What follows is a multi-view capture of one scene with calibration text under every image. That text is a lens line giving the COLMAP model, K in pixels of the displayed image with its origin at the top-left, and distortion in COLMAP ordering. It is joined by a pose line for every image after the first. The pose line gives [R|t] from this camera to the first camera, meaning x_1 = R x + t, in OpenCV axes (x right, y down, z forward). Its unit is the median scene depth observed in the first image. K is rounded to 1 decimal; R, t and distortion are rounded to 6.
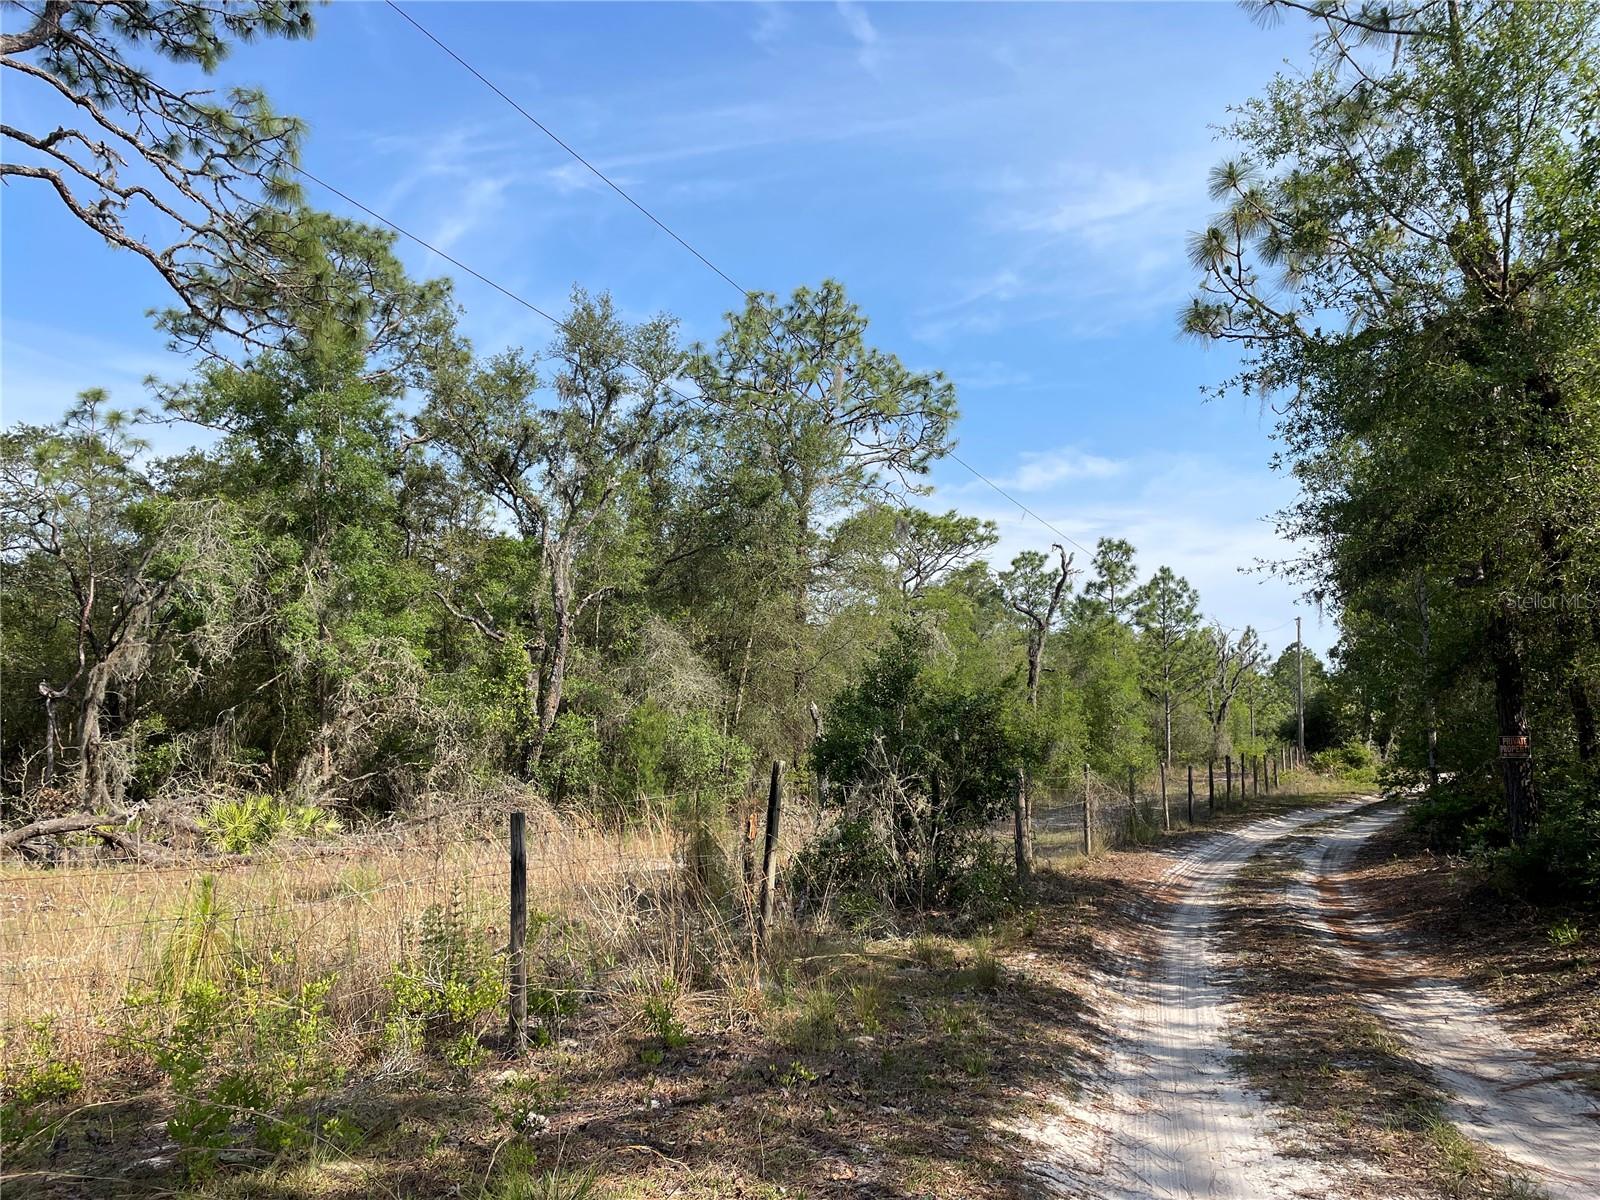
lens RADIAL K [[1109.4, 0, 806.5], [0, 1109.4, 599.6], [0, 0, 1]] dist [0.061901, -0.074809]
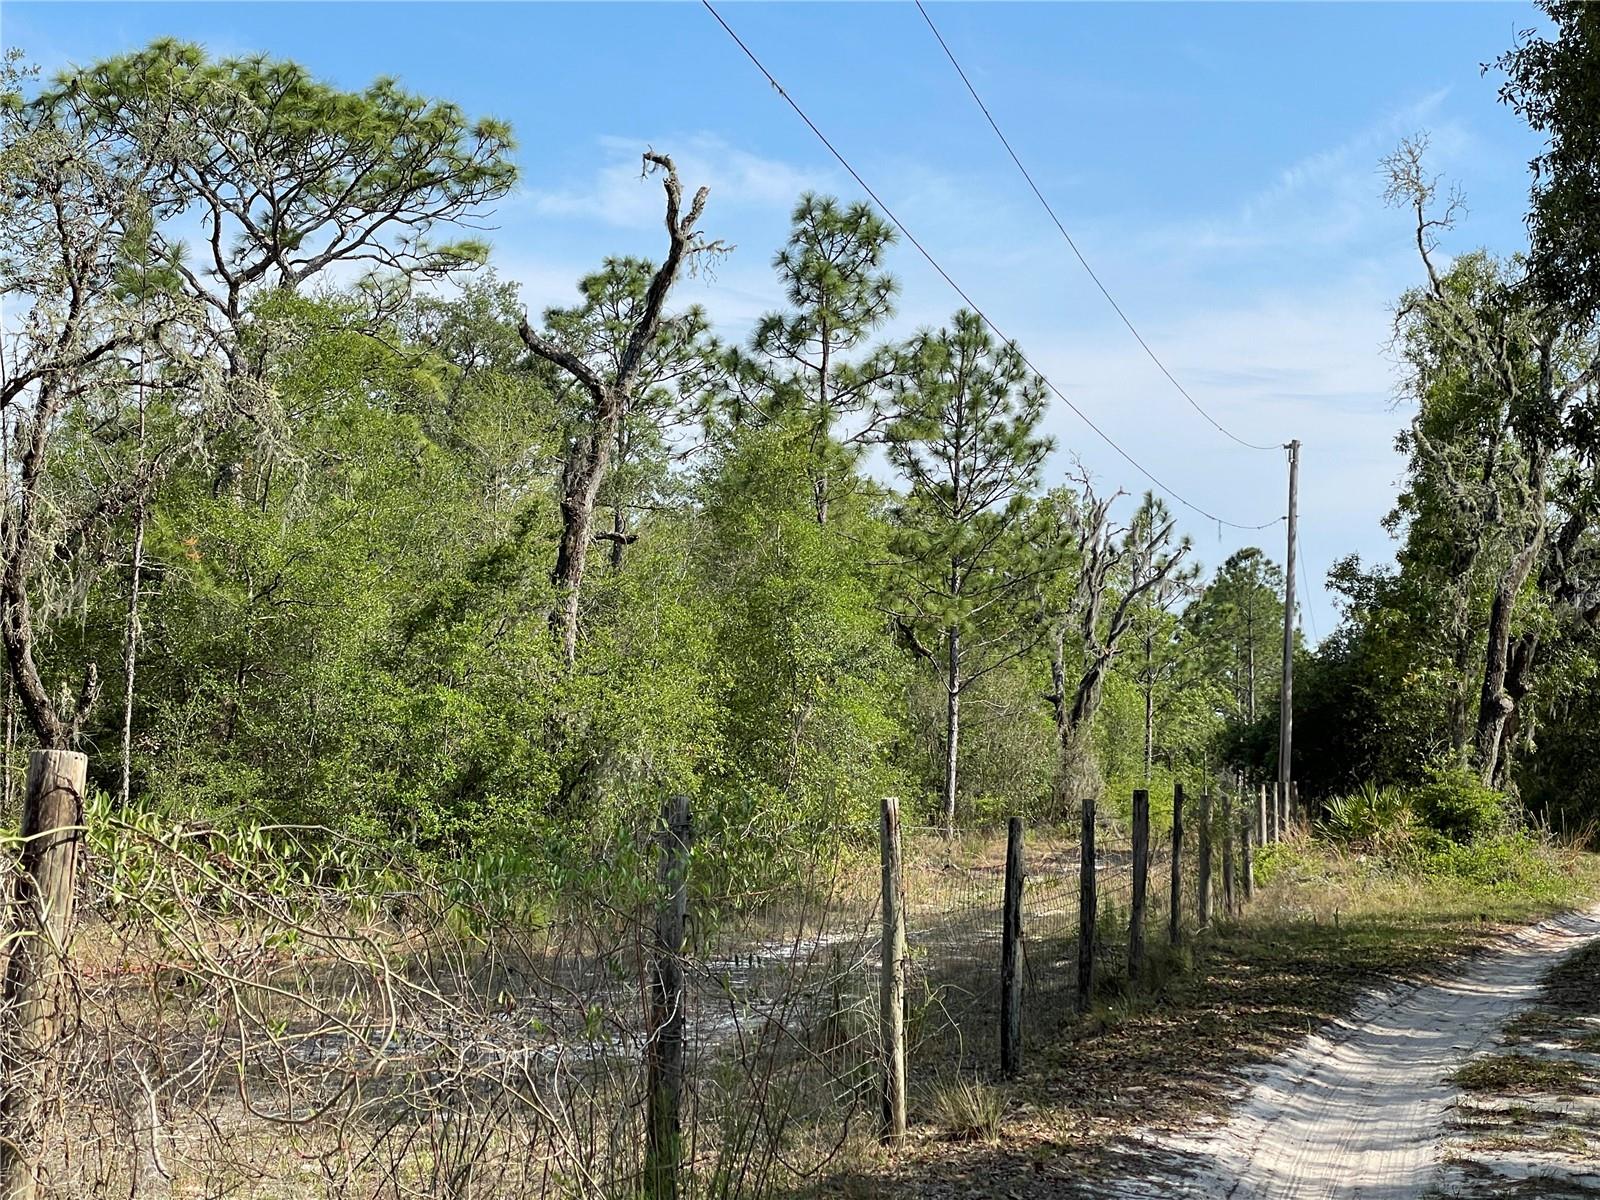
lens RADIAL K [[2702.8, 0, 800.0], [0, 2702.8, 600.0], [0, 0, 1]] dist [0.252917, -0.007008]
pose [[0.967755, 0.033913, 0.249601, 0.050048], [-0.049984, 0.997045, 0.058330, 0.023208], [-0.246885, -0.068925, 0.966590, 0.148851]]
